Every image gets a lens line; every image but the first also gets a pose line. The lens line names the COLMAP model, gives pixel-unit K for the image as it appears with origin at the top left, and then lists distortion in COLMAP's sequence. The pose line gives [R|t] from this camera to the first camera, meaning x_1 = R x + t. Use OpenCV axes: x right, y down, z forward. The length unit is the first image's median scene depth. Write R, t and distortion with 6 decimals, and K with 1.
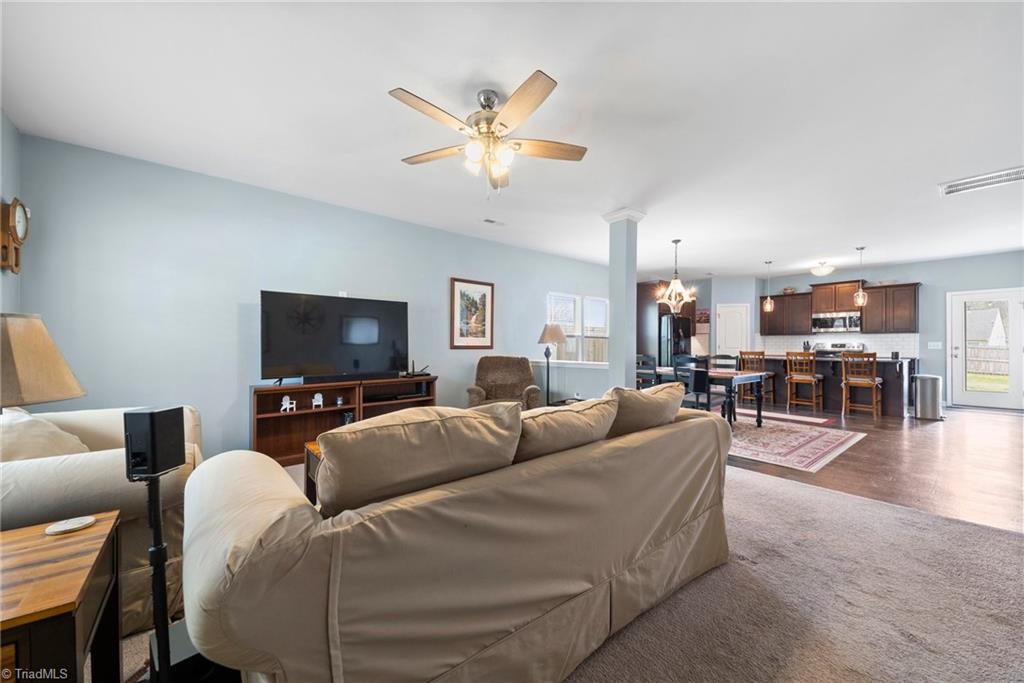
lens RADIAL K [[382.7, 0, 513.2], [0, 382.7, 349.8], [0, 0, 1]] dist [0.060387, -0.020647]
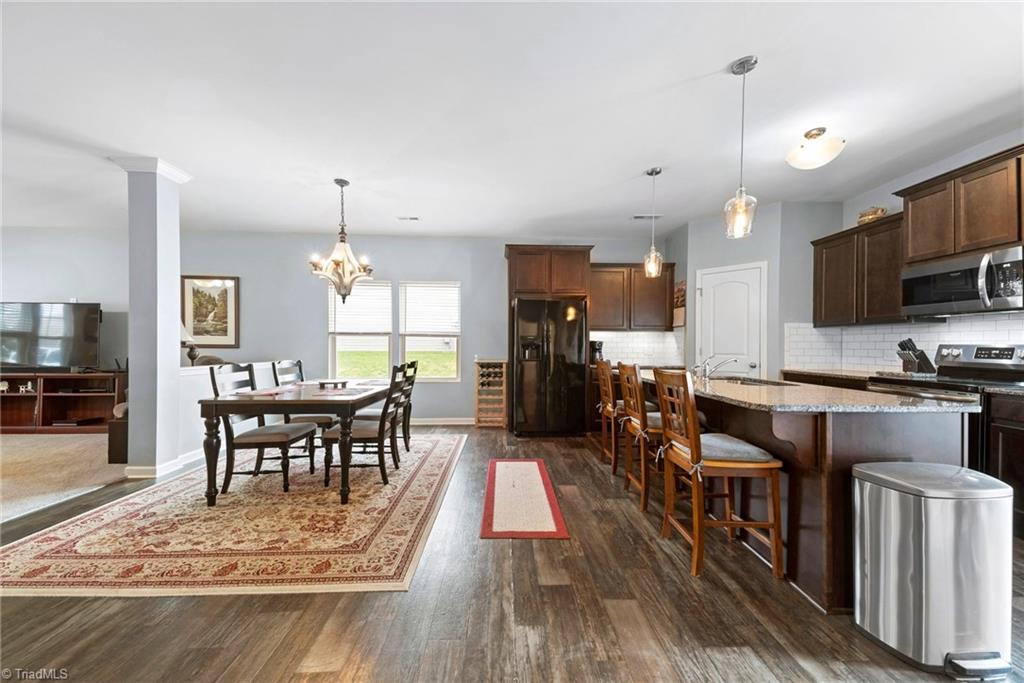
lens RADIAL K [[382.7, 0, 513.2], [0, 382.7, 349.8], [0, 0, 1]] dist [0.060387, -0.020647]
pose [[0.781730, 0.014399, -0.623450, 0.774939], [-0.013887, 0.999887, 0.005680, -0.009493], [0.623462, 0.004217, 0.781842, 0.498750]]
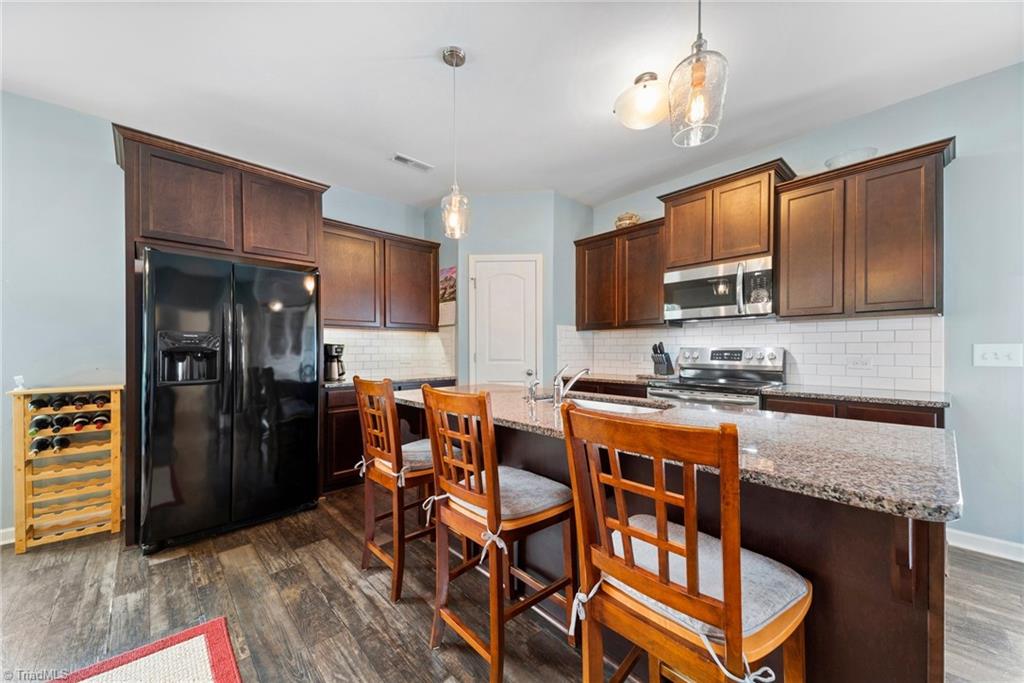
lens RADIAL K [[382.7, 0, 513.2], [0, 382.7, 349.8], [0, 0, 1]] dist [0.060387, -0.020647]
pose [[0.999156, 0.000444, 0.041066, 0.649359], [0.000060, 0.999925, -0.012268, -0.011364], [-0.041068, 0.012260, 0.999081, 0.682226]]
